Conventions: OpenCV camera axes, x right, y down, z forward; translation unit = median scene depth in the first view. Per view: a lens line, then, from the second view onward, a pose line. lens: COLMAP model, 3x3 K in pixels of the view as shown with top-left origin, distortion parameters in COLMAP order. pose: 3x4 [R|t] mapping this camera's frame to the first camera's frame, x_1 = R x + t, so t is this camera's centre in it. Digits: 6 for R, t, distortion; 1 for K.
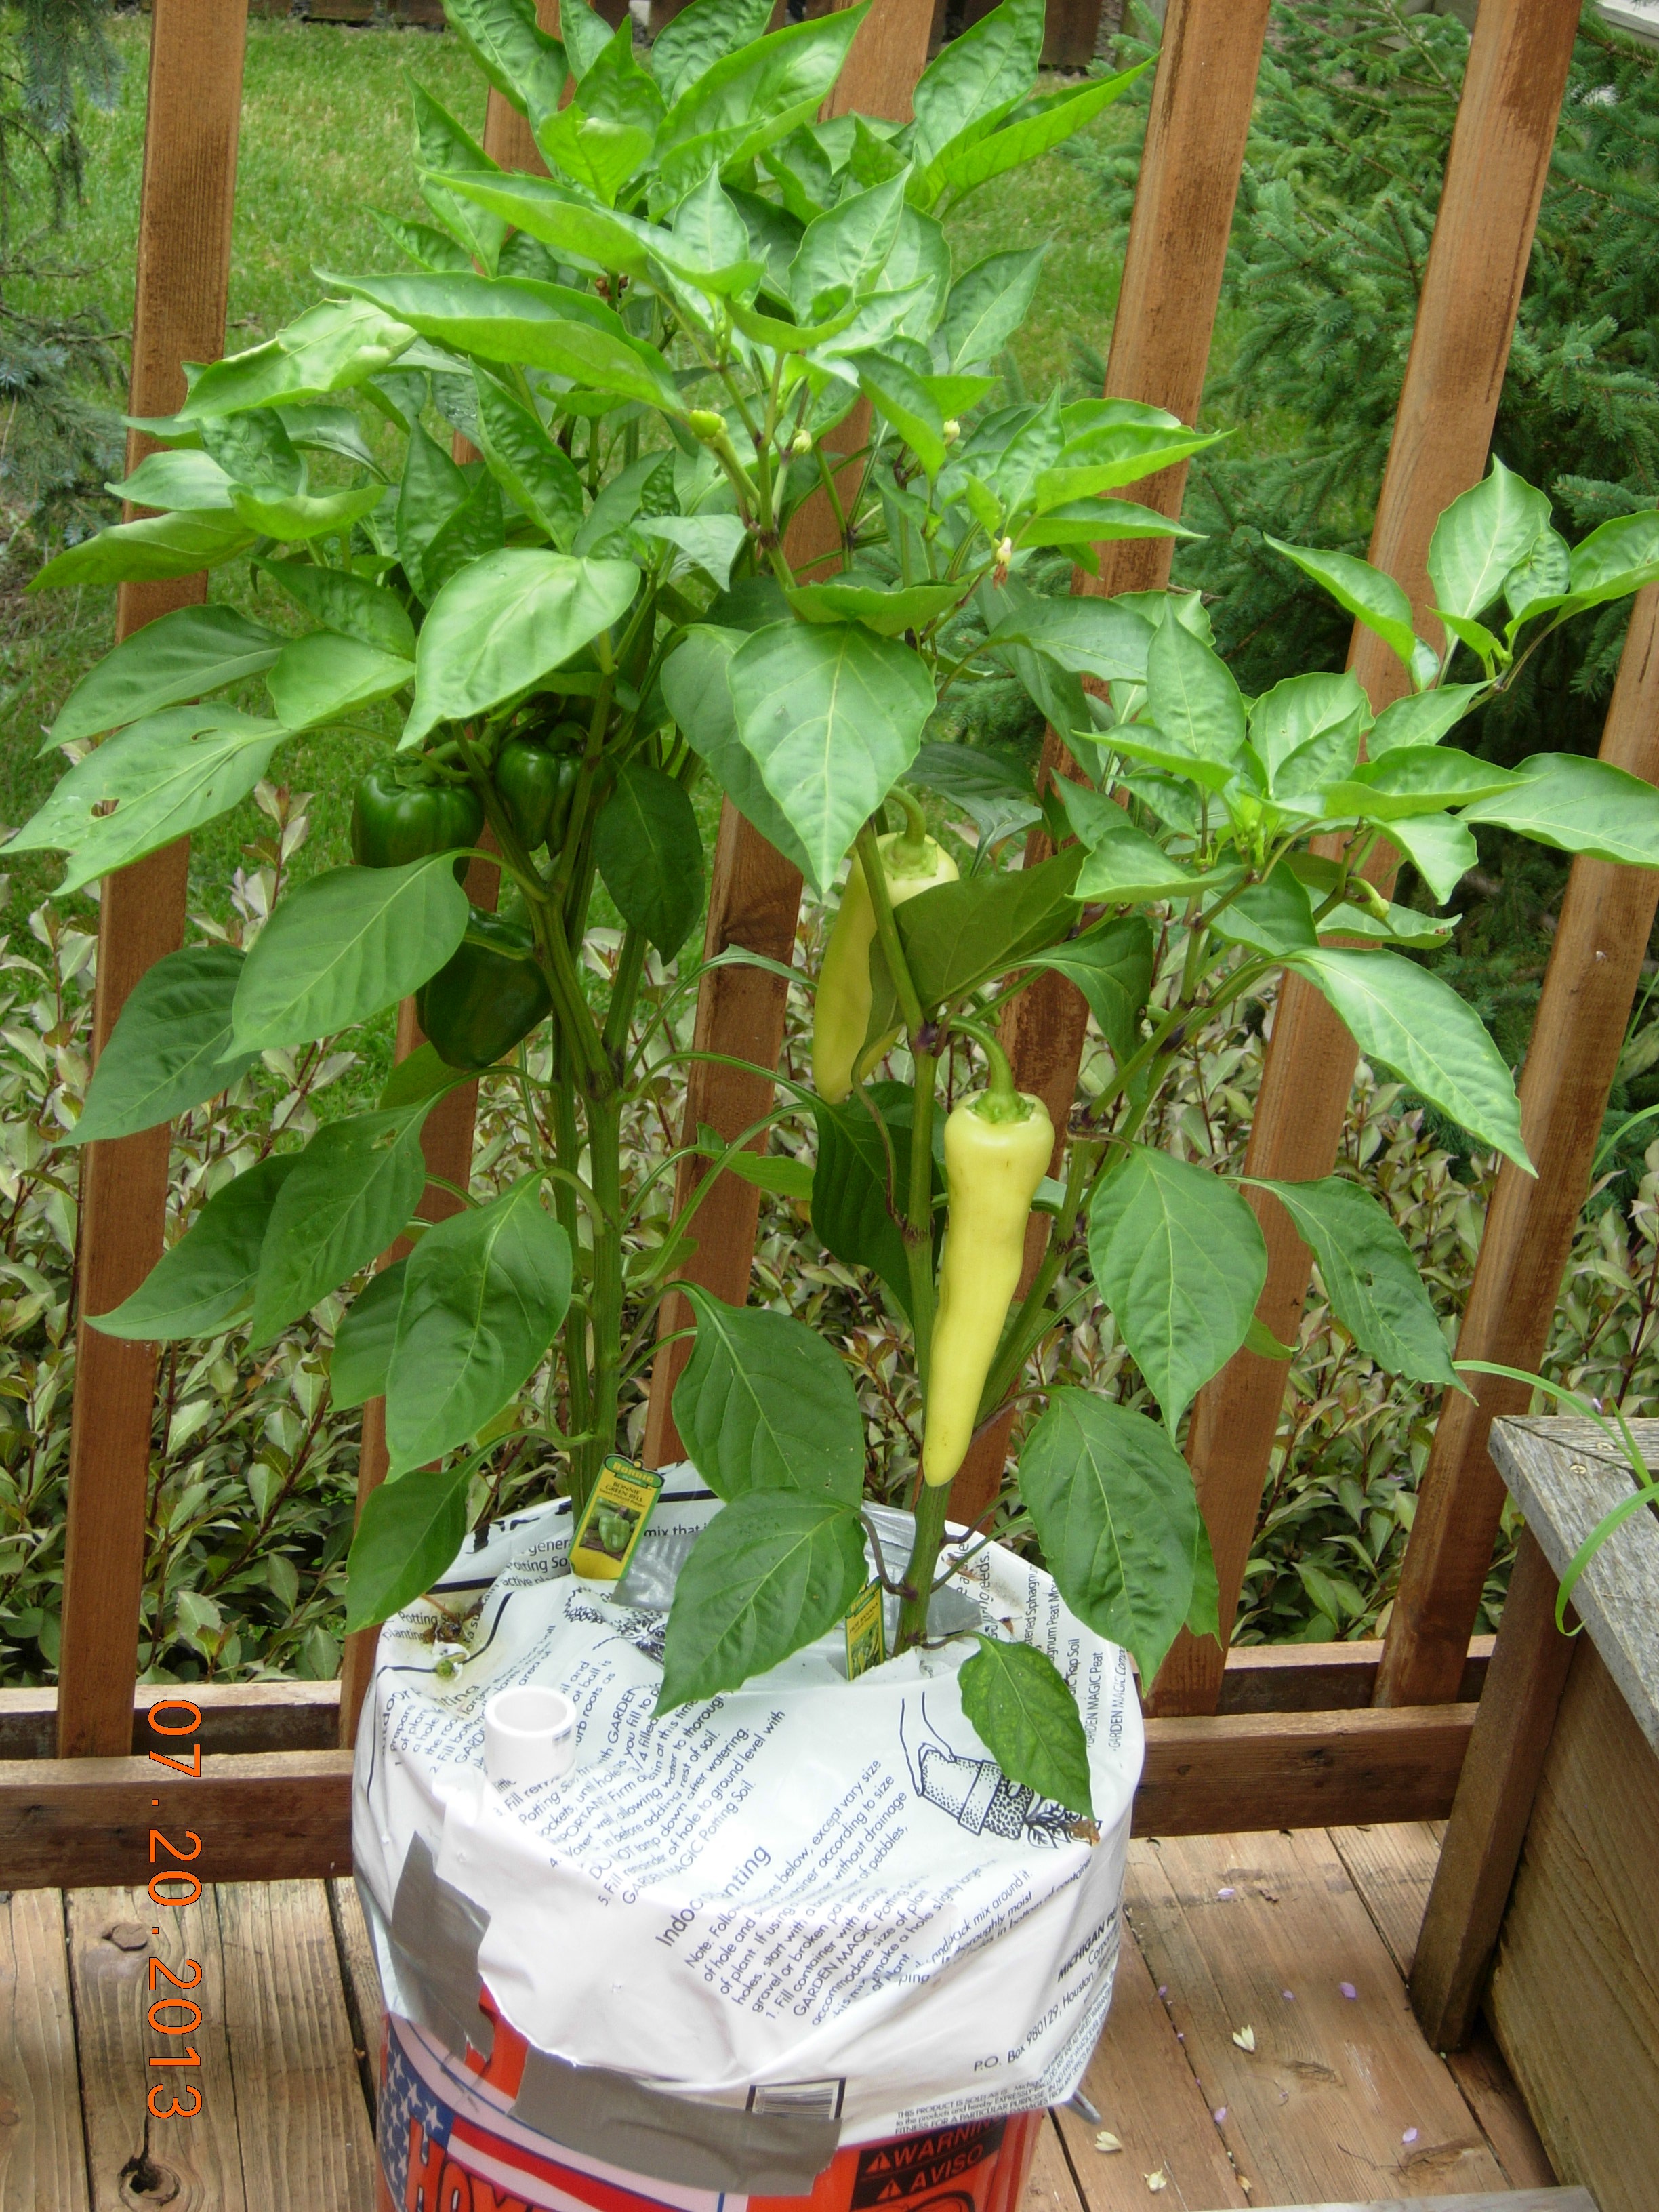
lens RADIAL K [[3970.0, 0, 830.0], [0, 3970.0, 1106.3], [0, 0, 1]] dist [-0.063922, 0.000000]
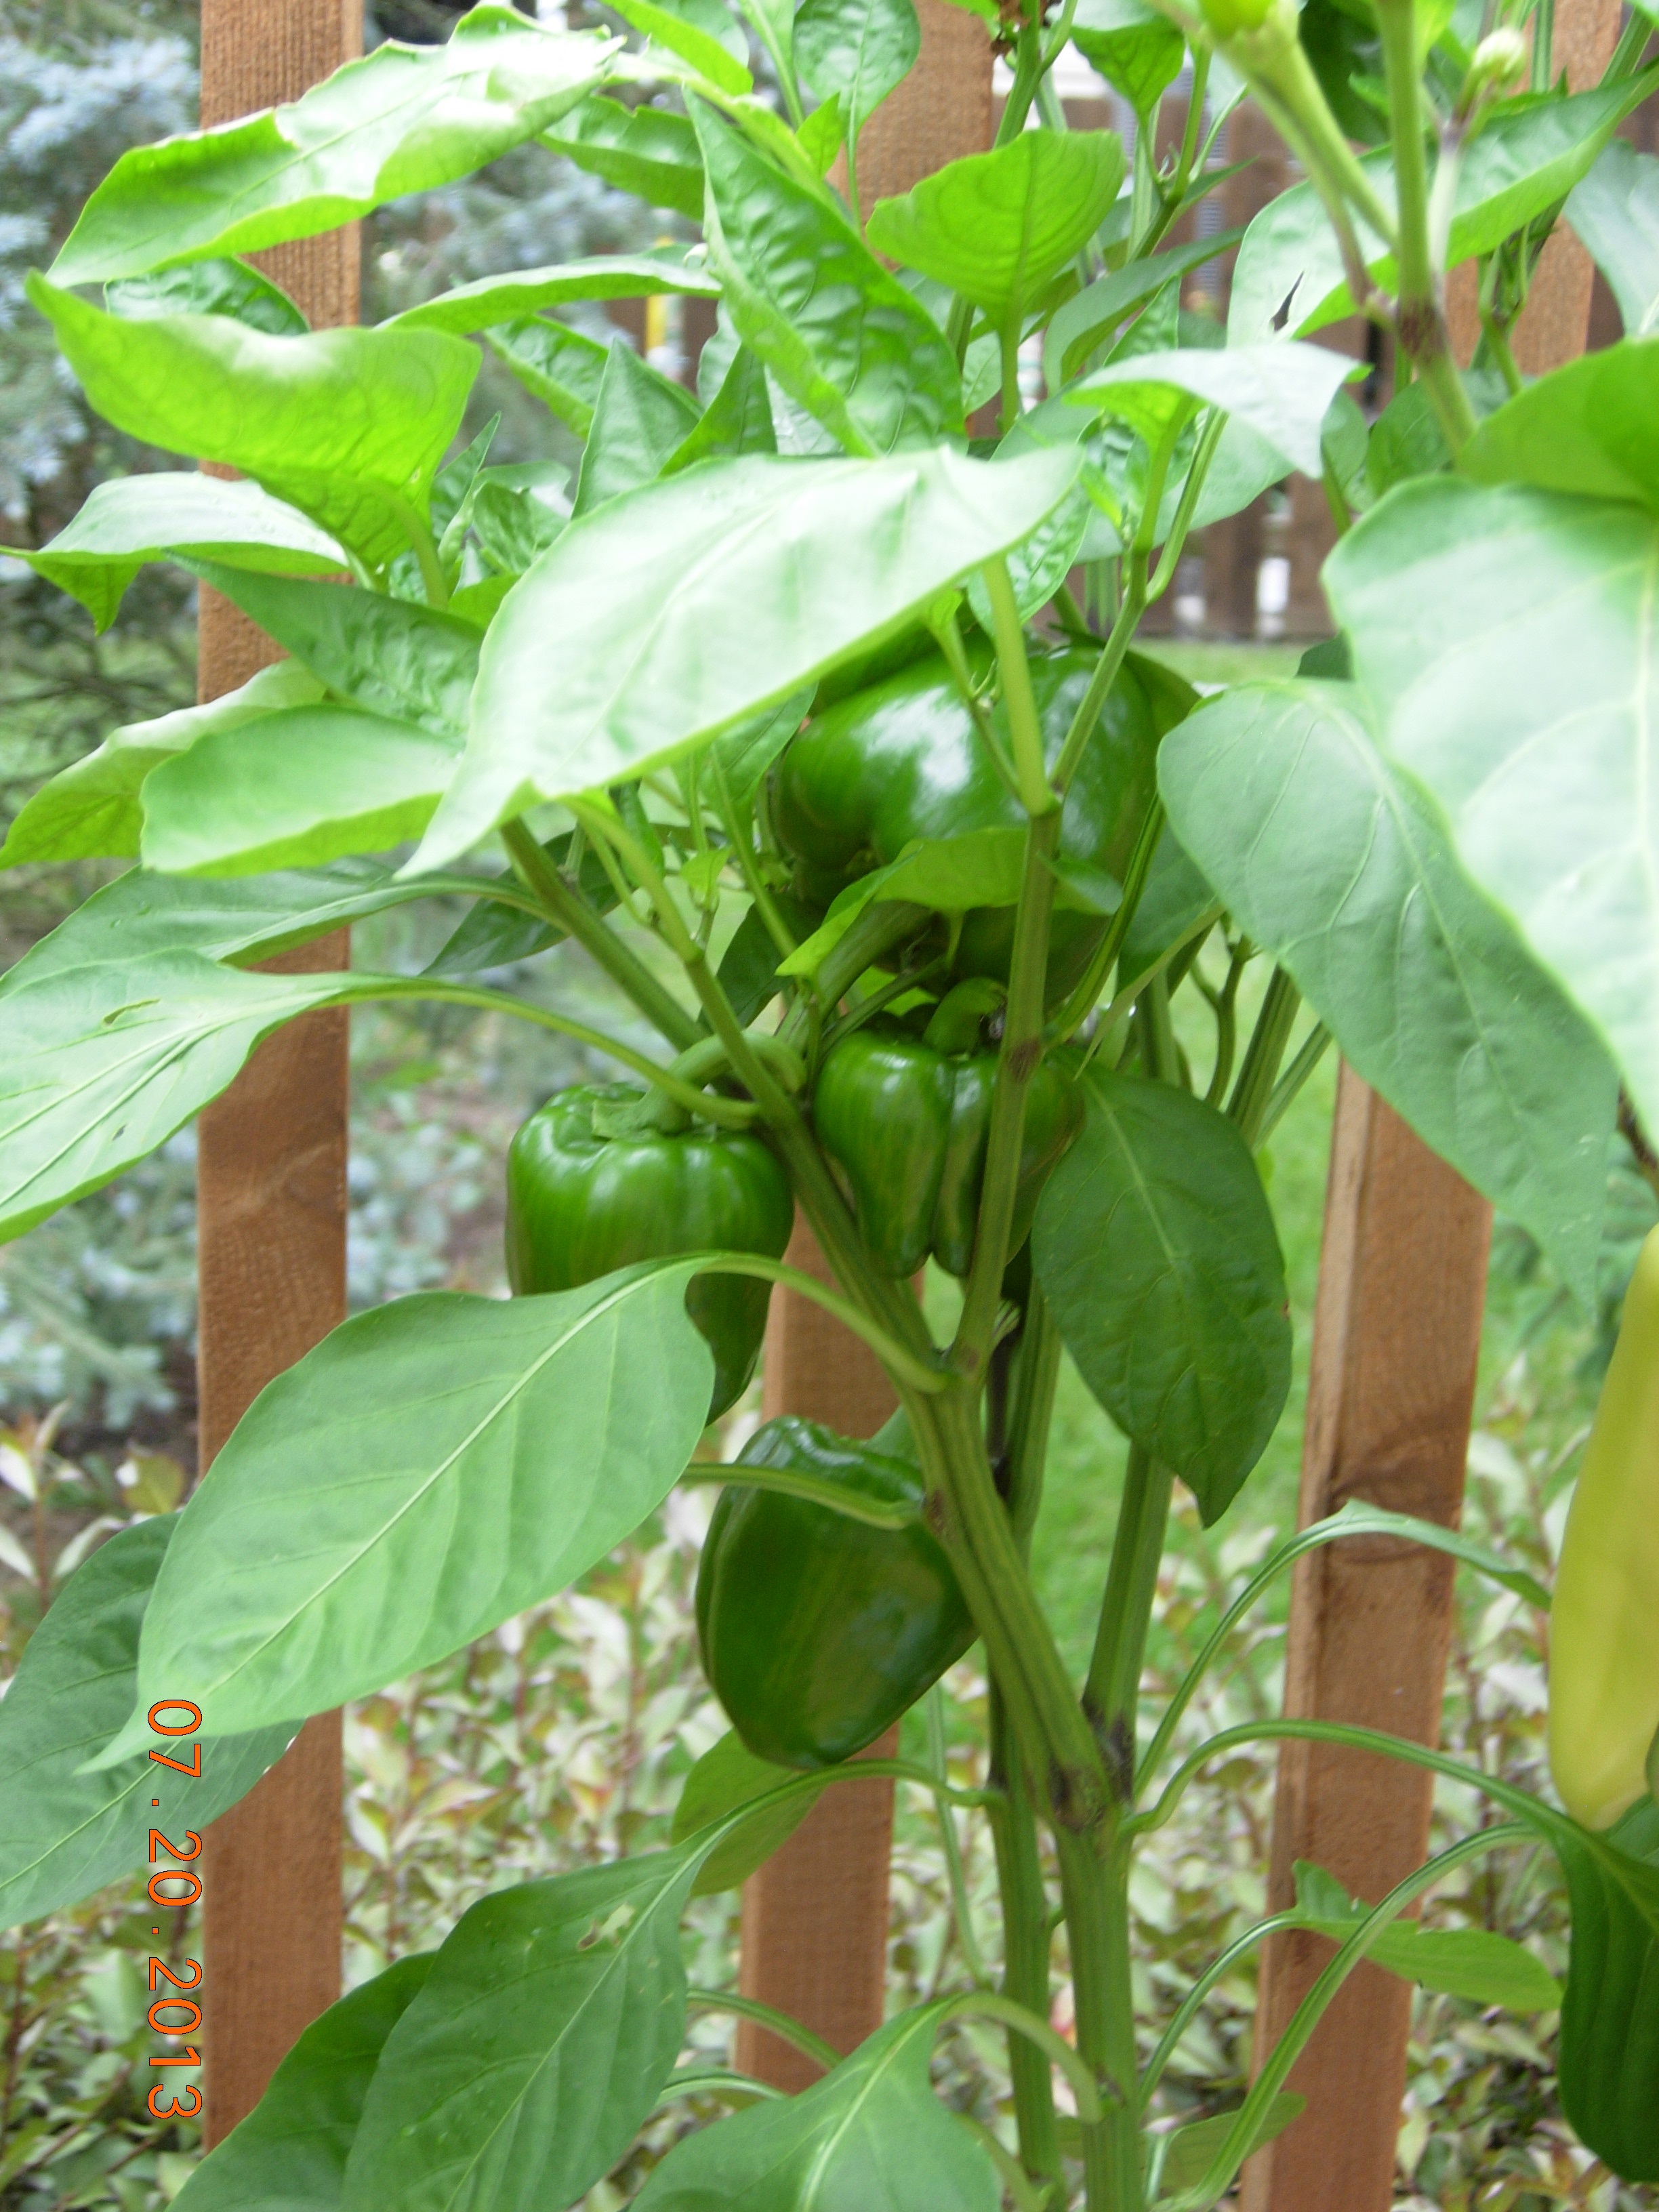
lens RADIAL K [[3970.0, 0, 836.9], [0, 3970.0, 1097.2], [0, 0, 1]] dist [-0.063922, 0.000000]
pose [[0.988947, -0.044654, -0.141387, -0.018171], [0.020096, 0.985140, -0.170574, -0.007893], [0.146903, 0.165847, 0.975148, 0.563115]]
